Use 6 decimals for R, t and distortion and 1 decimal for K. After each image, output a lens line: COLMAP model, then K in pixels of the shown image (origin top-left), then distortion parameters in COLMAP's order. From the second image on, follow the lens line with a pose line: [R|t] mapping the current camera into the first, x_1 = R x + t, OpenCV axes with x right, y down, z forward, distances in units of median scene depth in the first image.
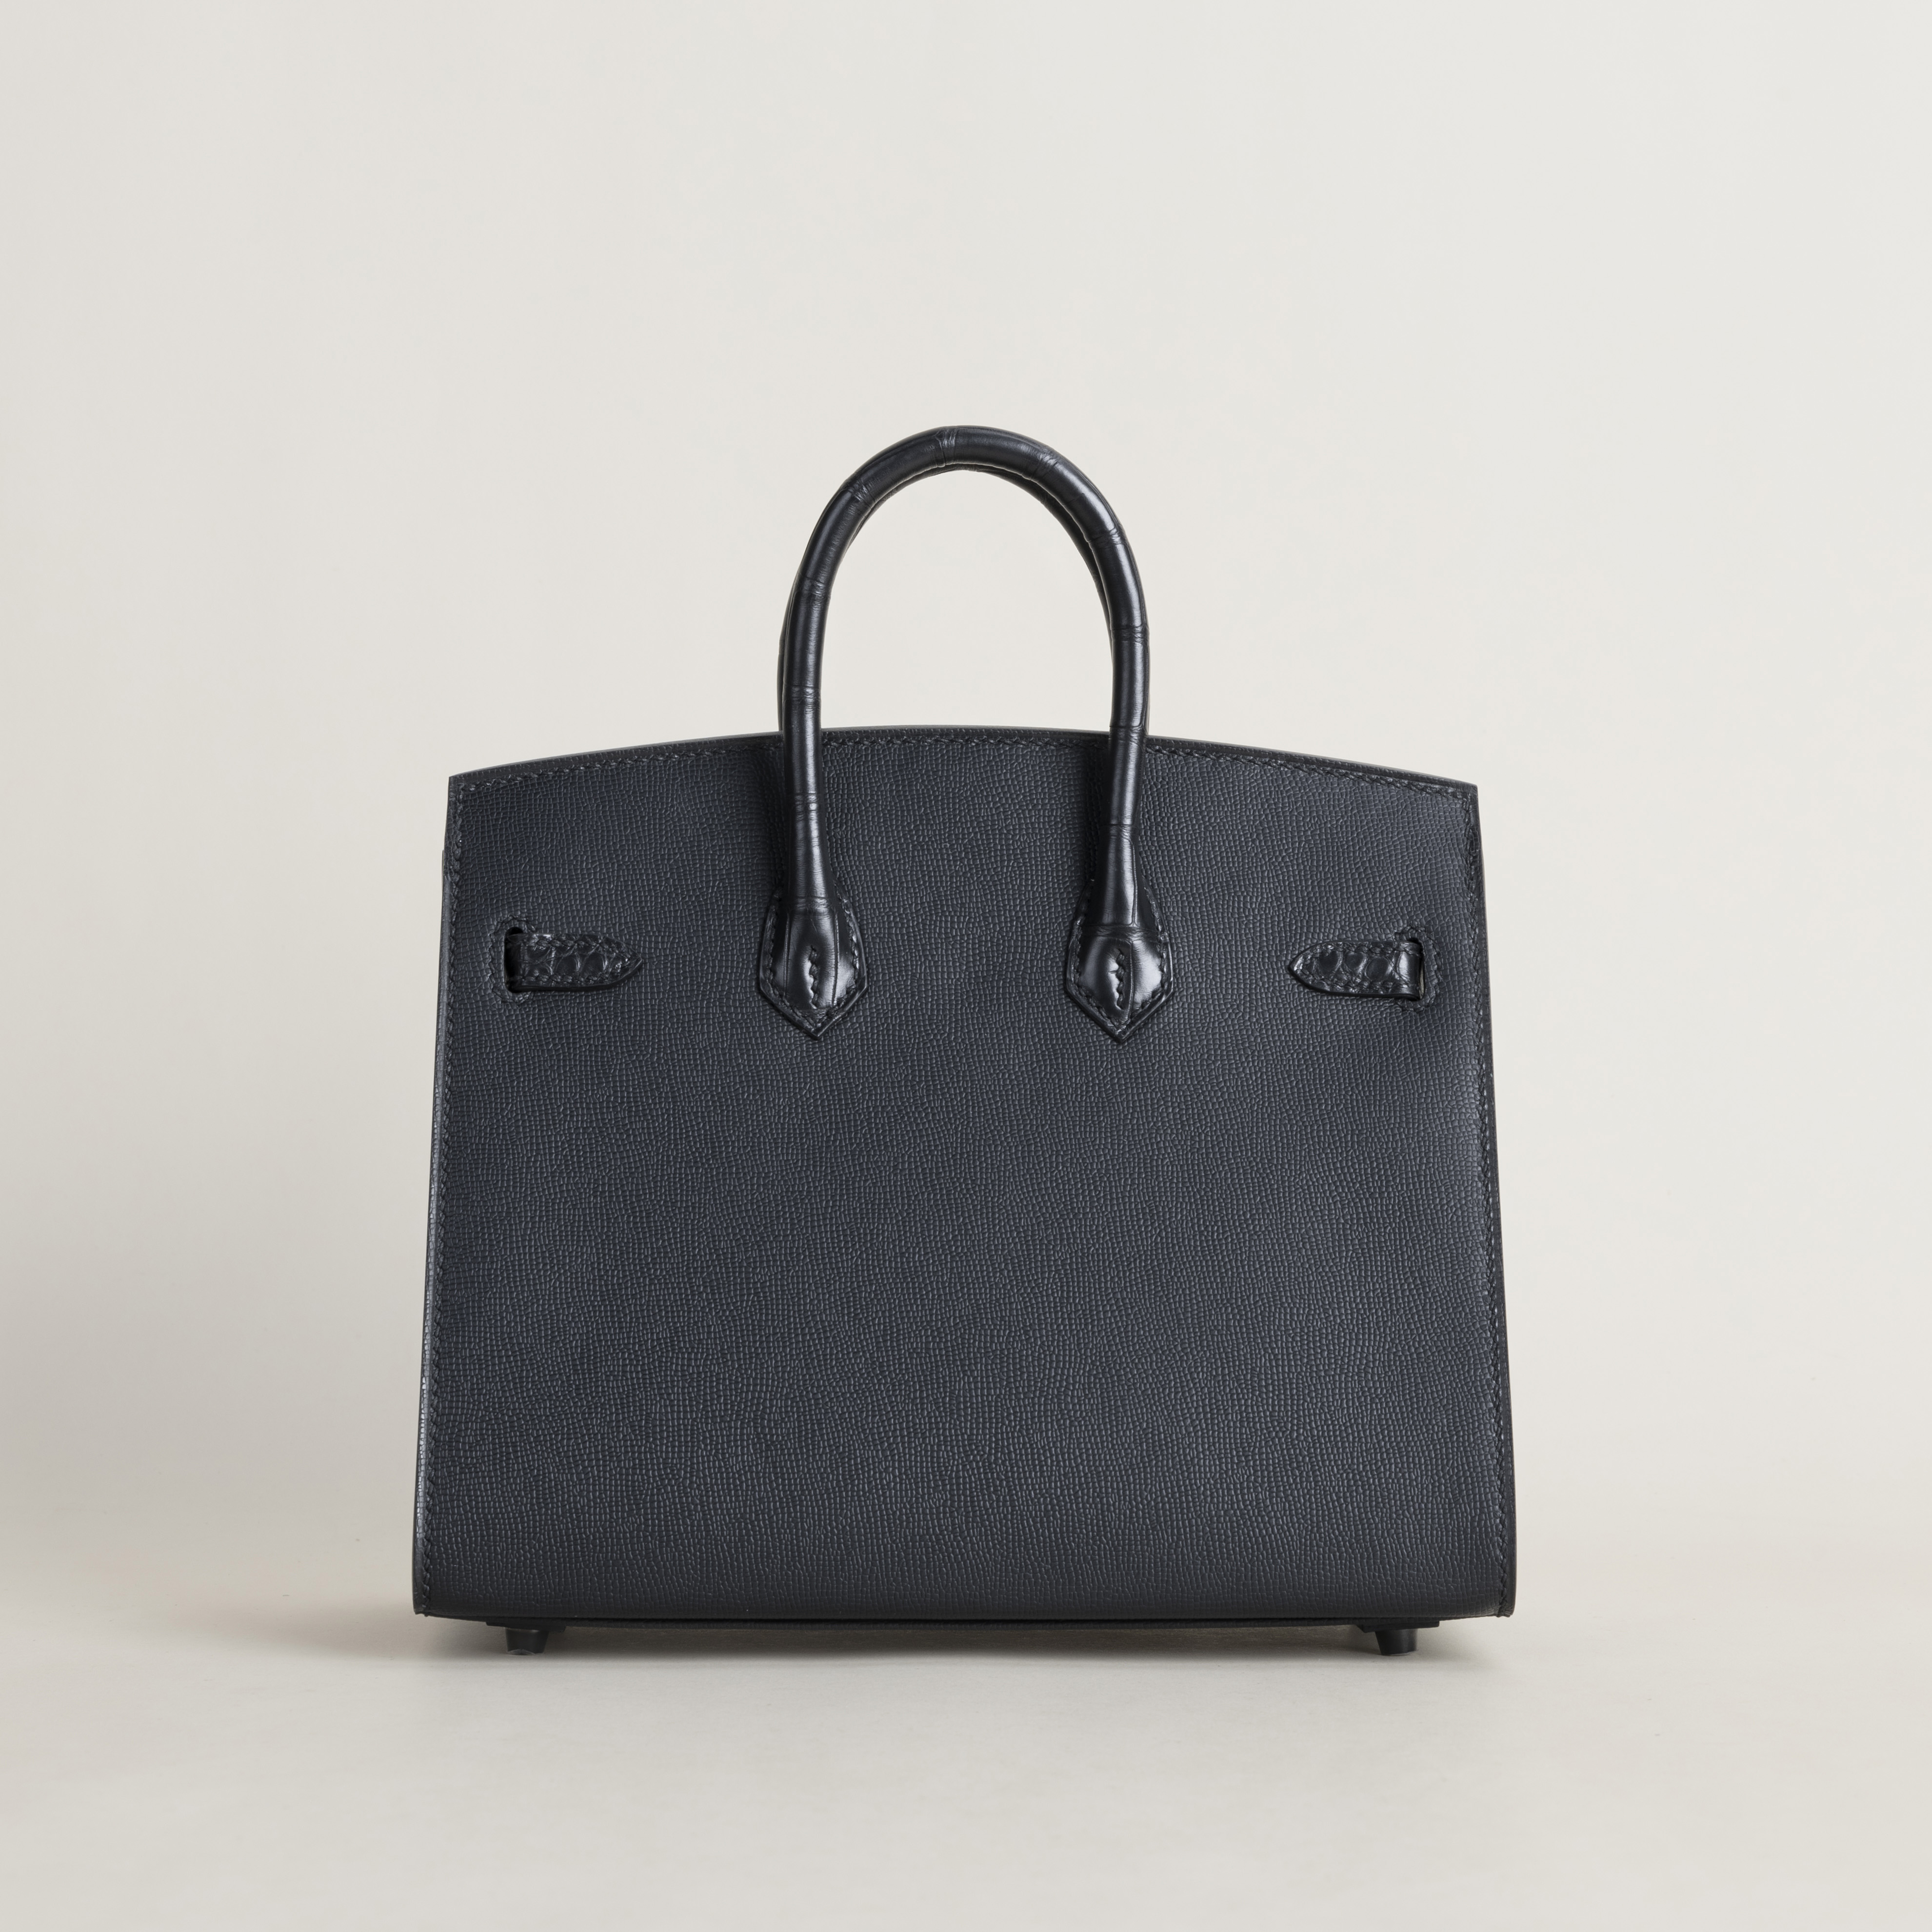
lens RADIAL K [[7243.8, 0, 966.0], [0, 7243.8, 966.0], [0, 0, 1]] dist [0.044454, 1.842501]
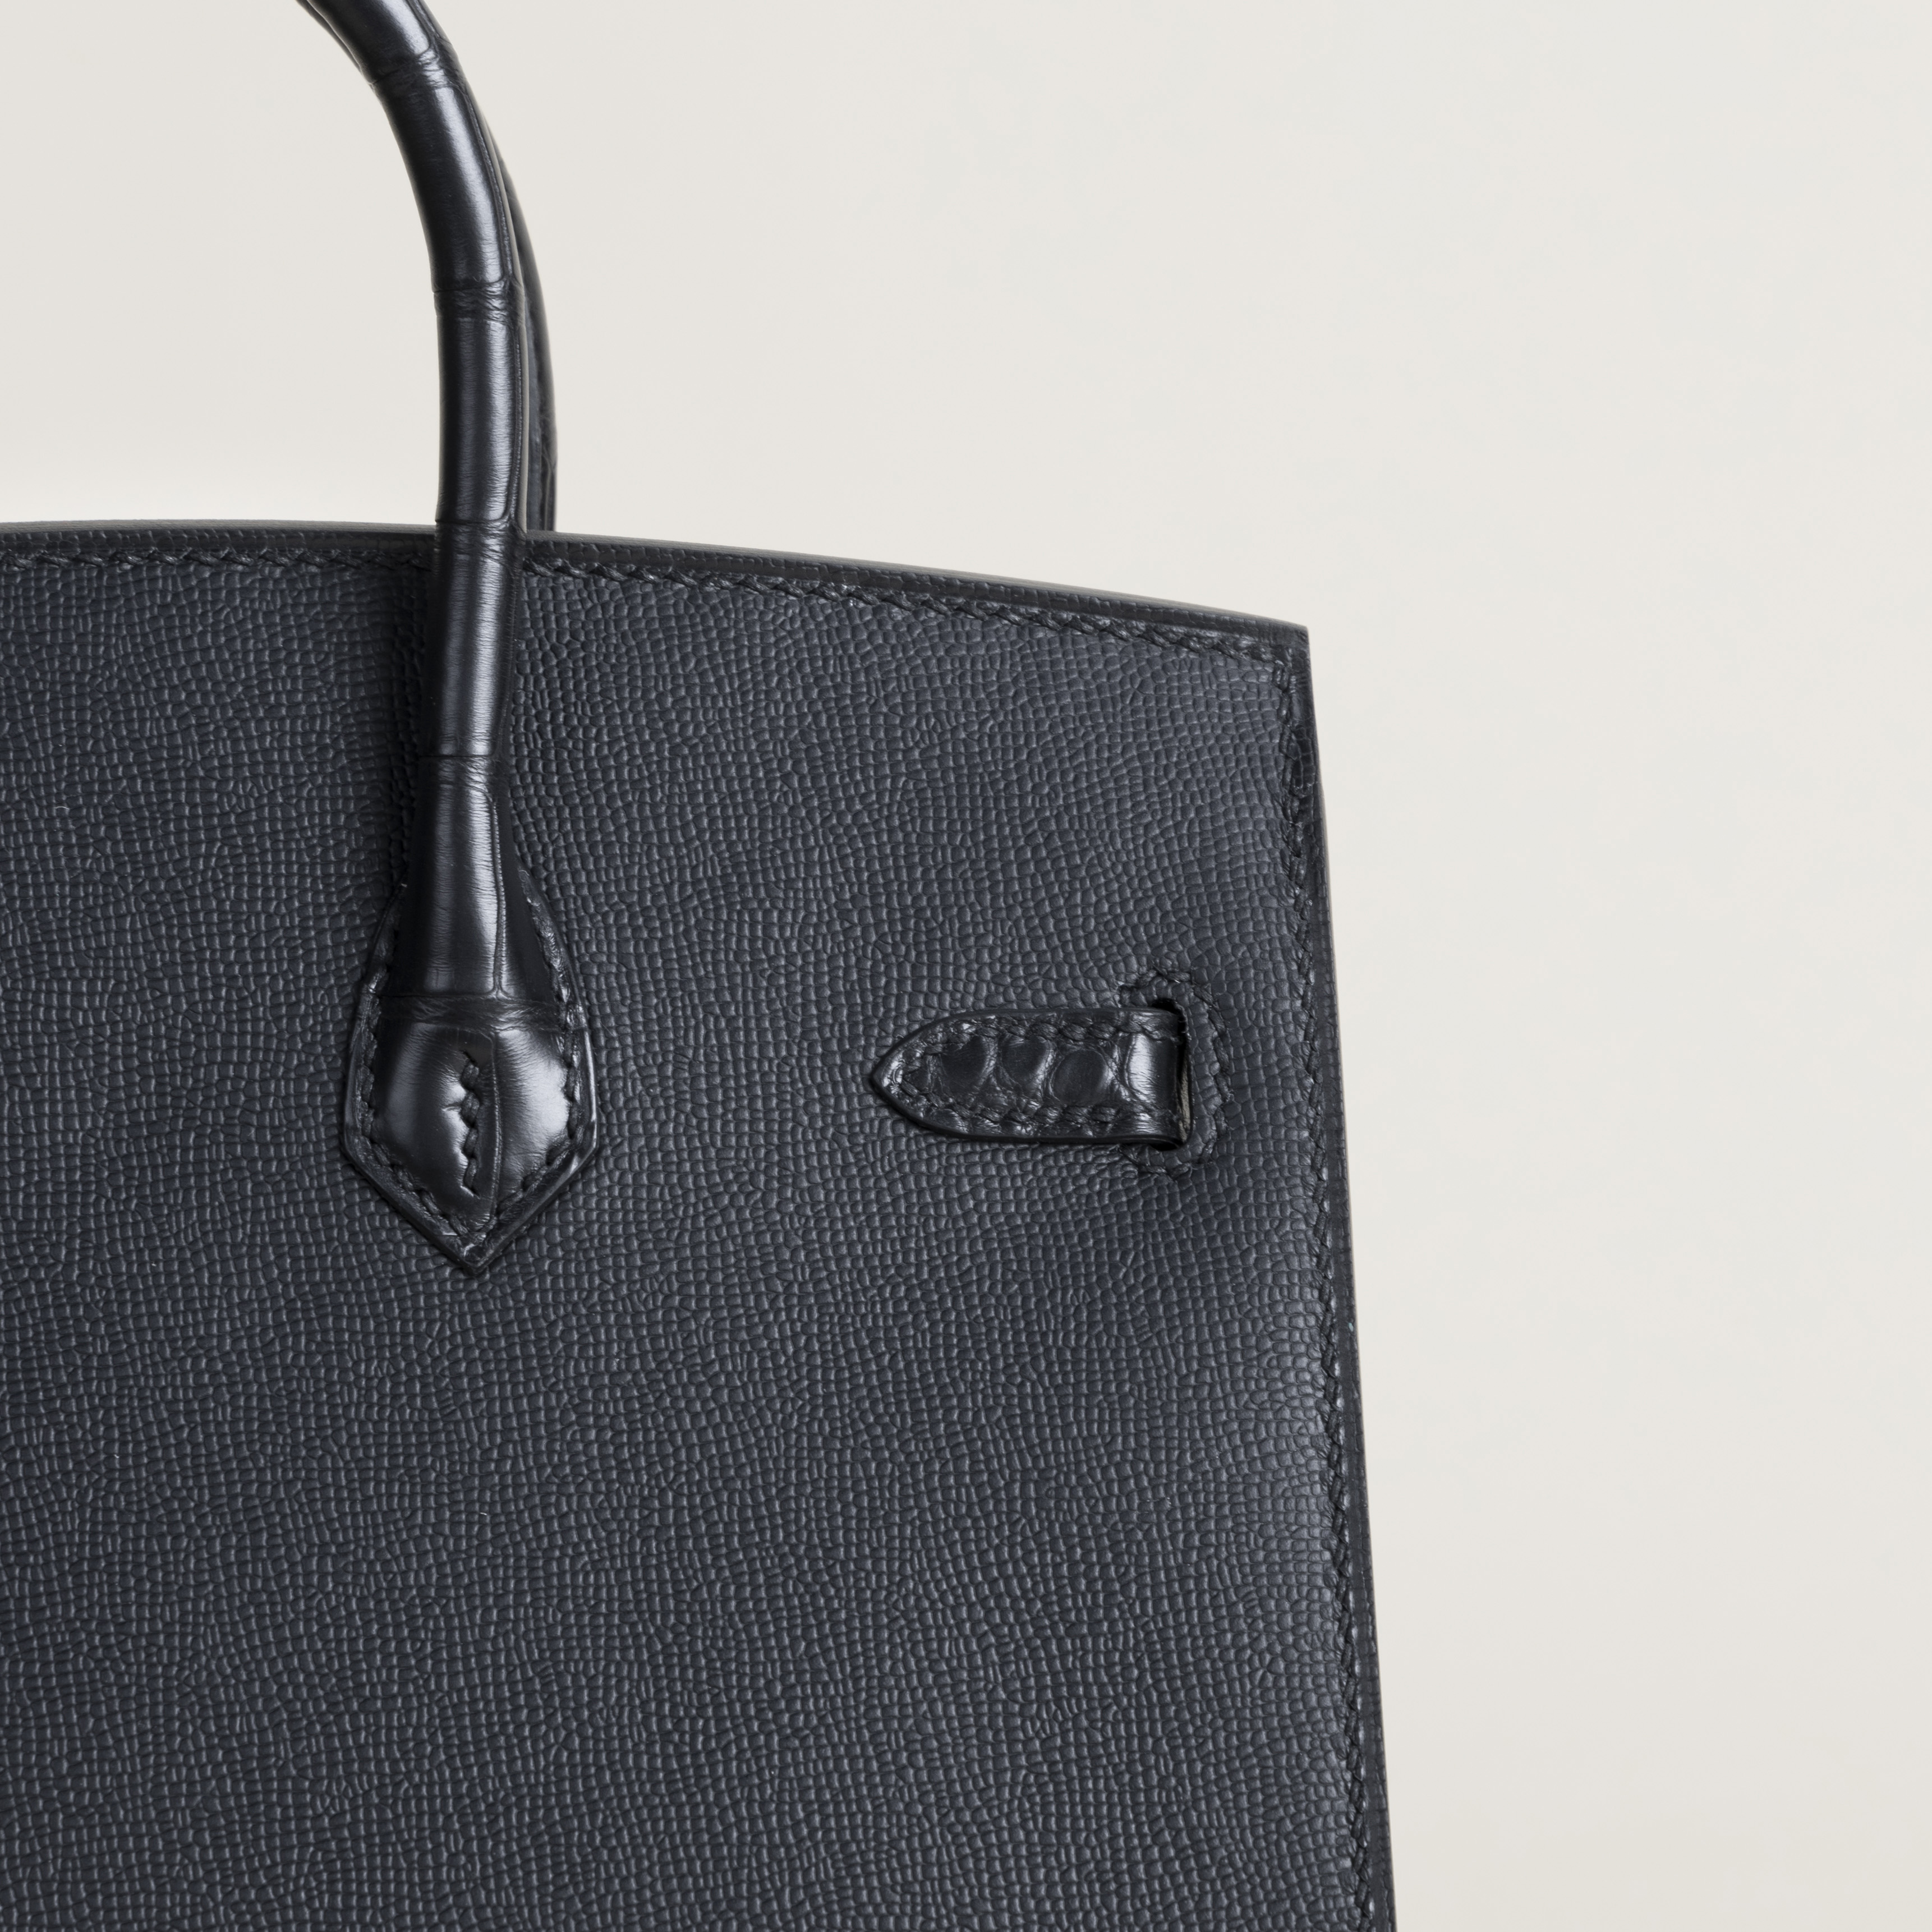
lens RADIAL K [[7243.8, 0, 966.0], [0, 7243.8, 966.0], [0, 0, 1]] dist [0.044454, 1.842501]
pose [[0.999632, -0.027096, -0.000858, 0.050721], [0.027088, 0.997101, 0.071106, -0.036544], [-0.001071, -0.071103, 0.997468, 0.576397]]
